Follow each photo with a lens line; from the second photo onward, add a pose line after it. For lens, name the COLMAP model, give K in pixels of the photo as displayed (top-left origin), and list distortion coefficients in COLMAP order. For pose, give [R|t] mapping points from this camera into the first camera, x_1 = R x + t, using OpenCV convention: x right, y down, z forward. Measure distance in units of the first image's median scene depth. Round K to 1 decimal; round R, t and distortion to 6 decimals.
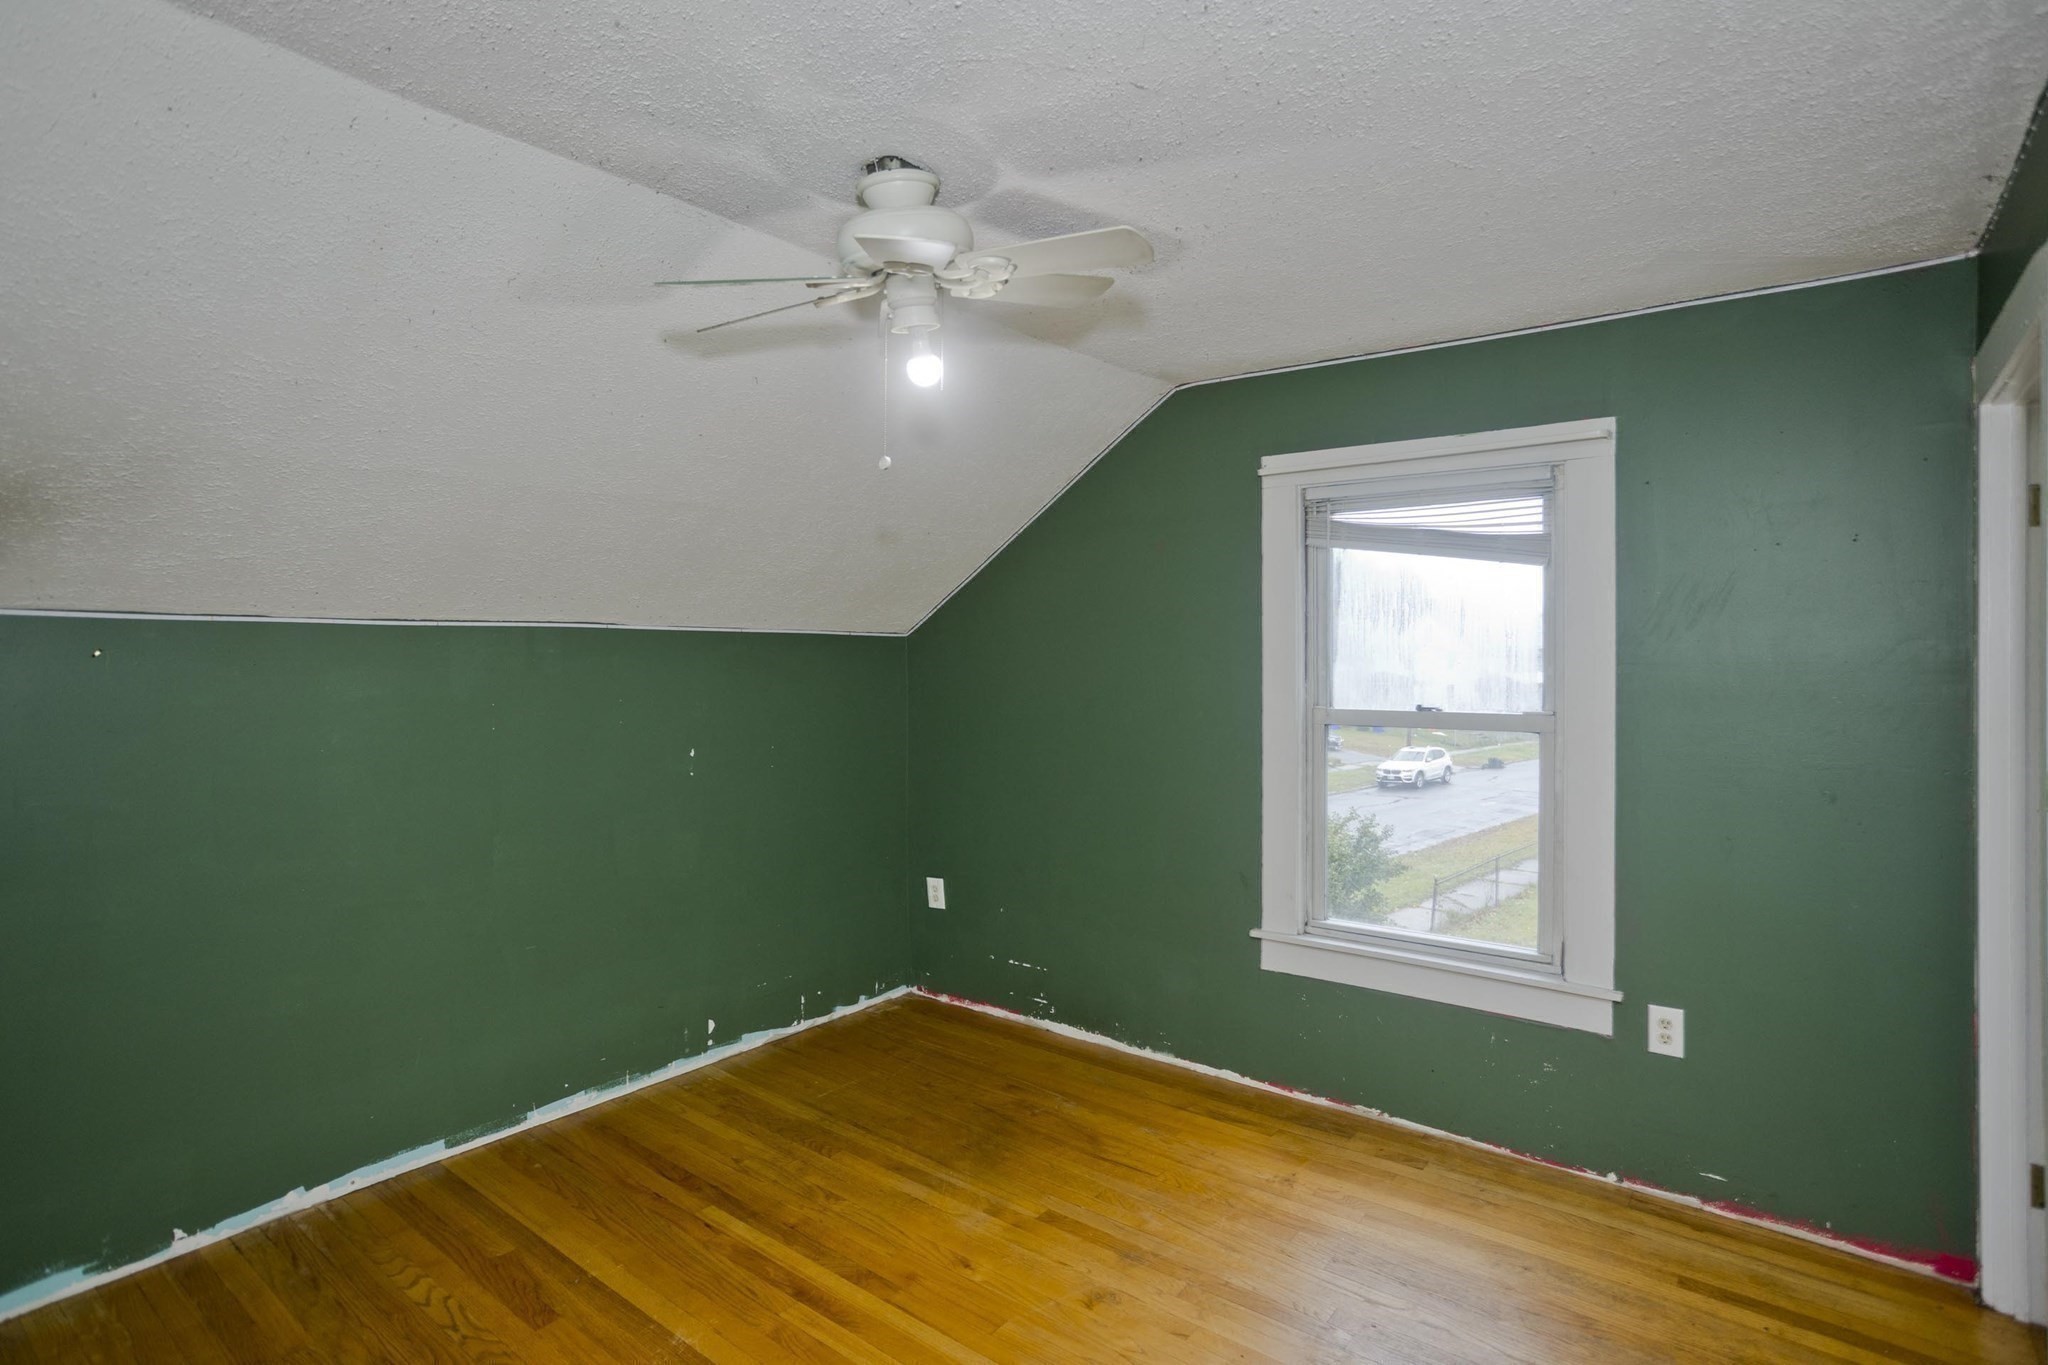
lens RADIAL K [[1006.1, 0, 1081.6], [0, 1006.1, 666.8], [0, 0, 1]] dist [-0.034151, 0.021106]
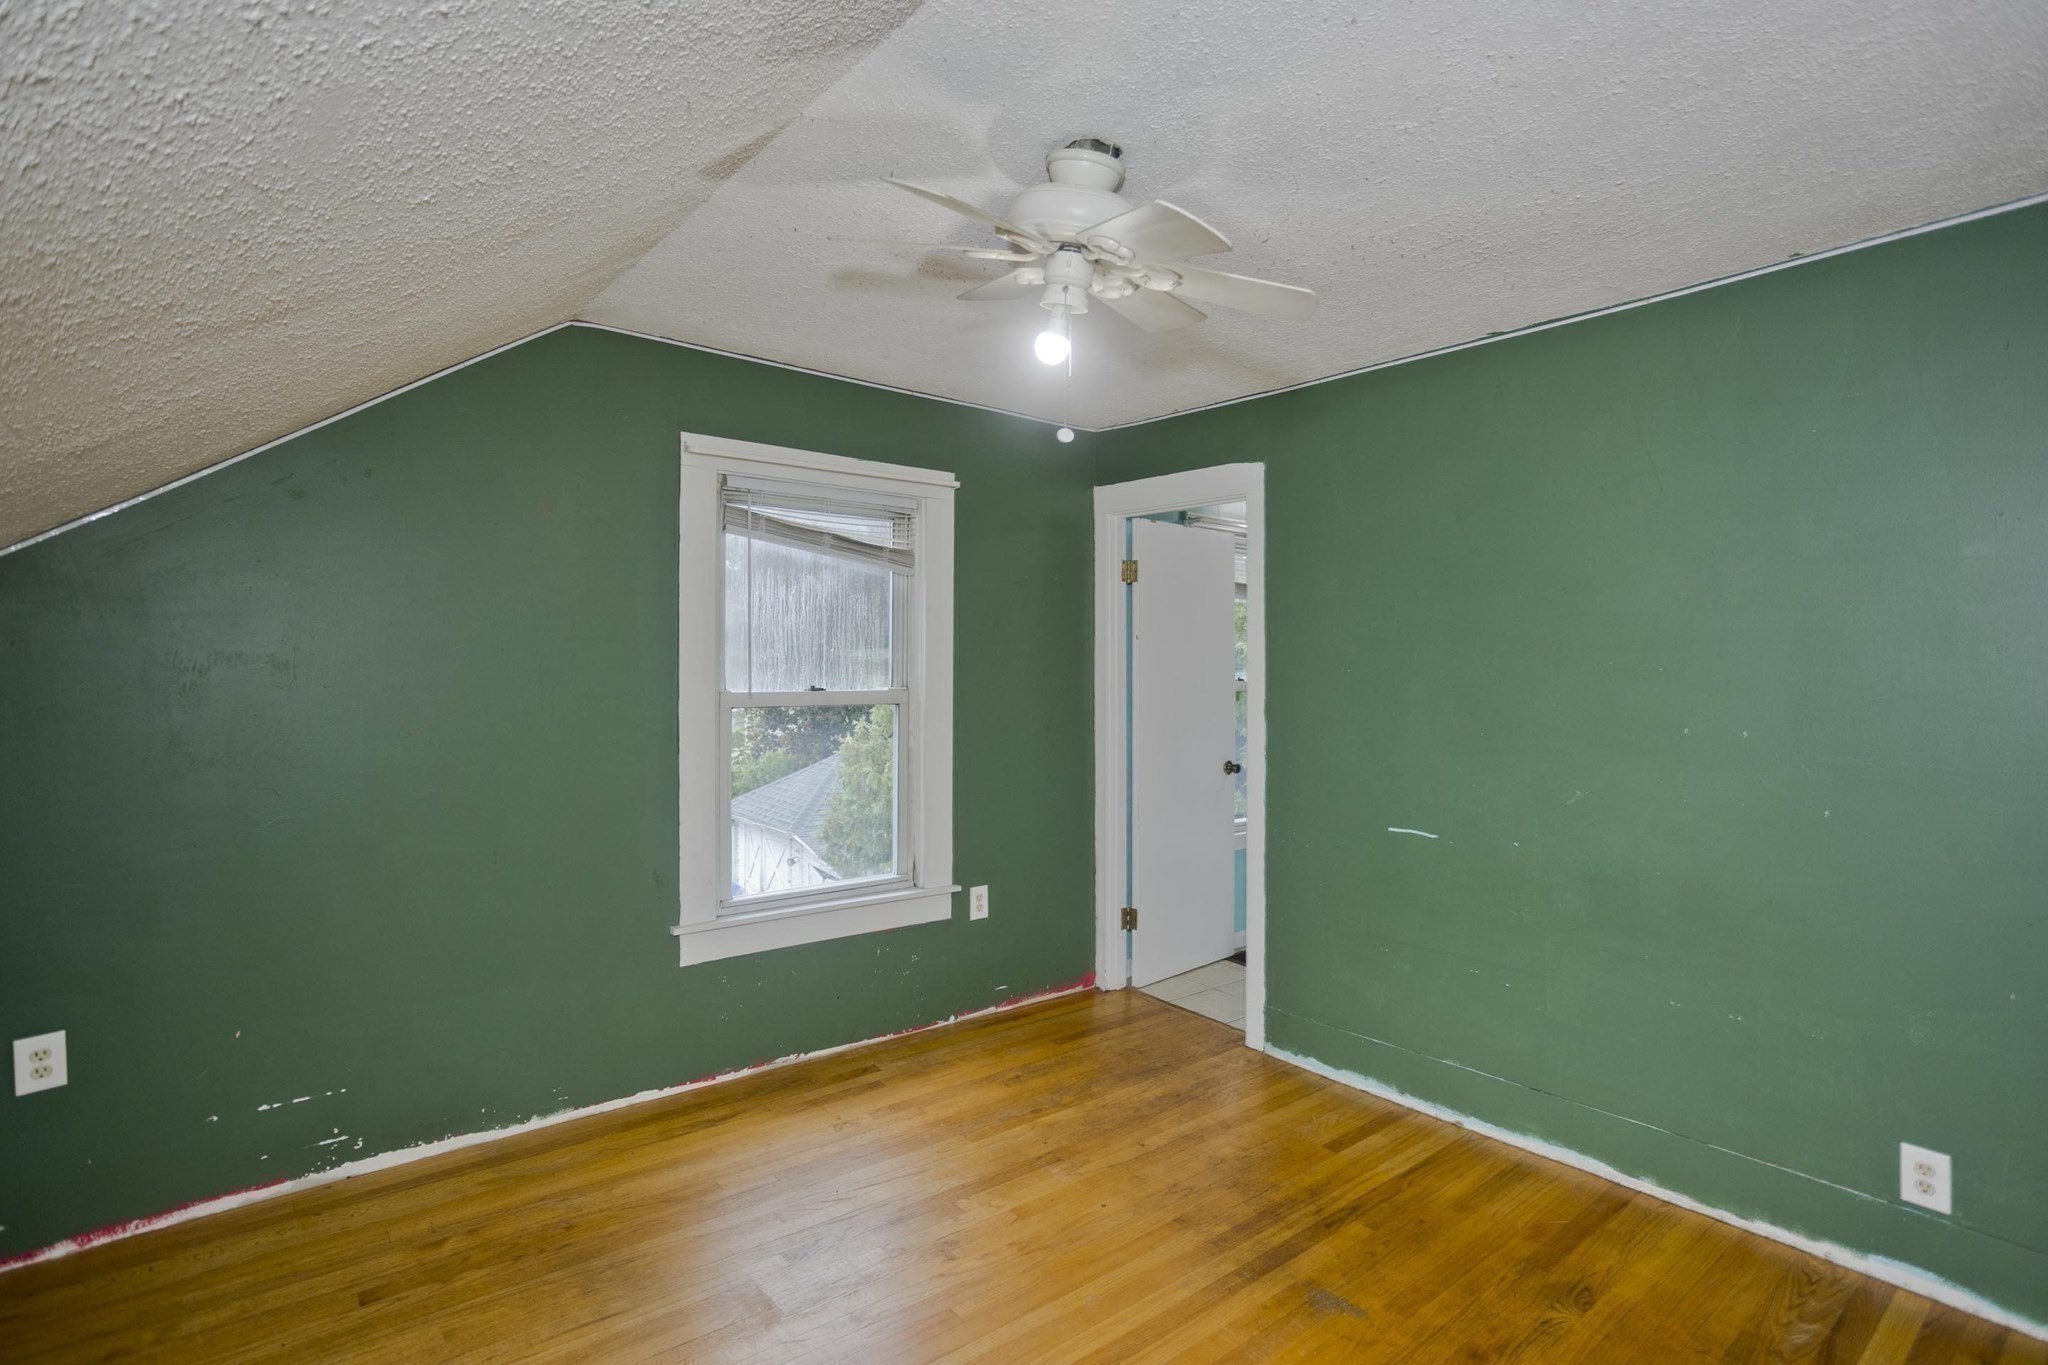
lens RADIAL K [[1006.1, 0, 1010.1], [0, 1006.1, 675.0], [0, 0, 1]] dist [-0.034151, 0.021106]
pose [[0.265251, -0.009868, 0.964129, -0.785792], [-0.005676, 0.999914, 0.011796, 0.011772], [-0.964163, -0.008602, 0.265172, 0.537633]]
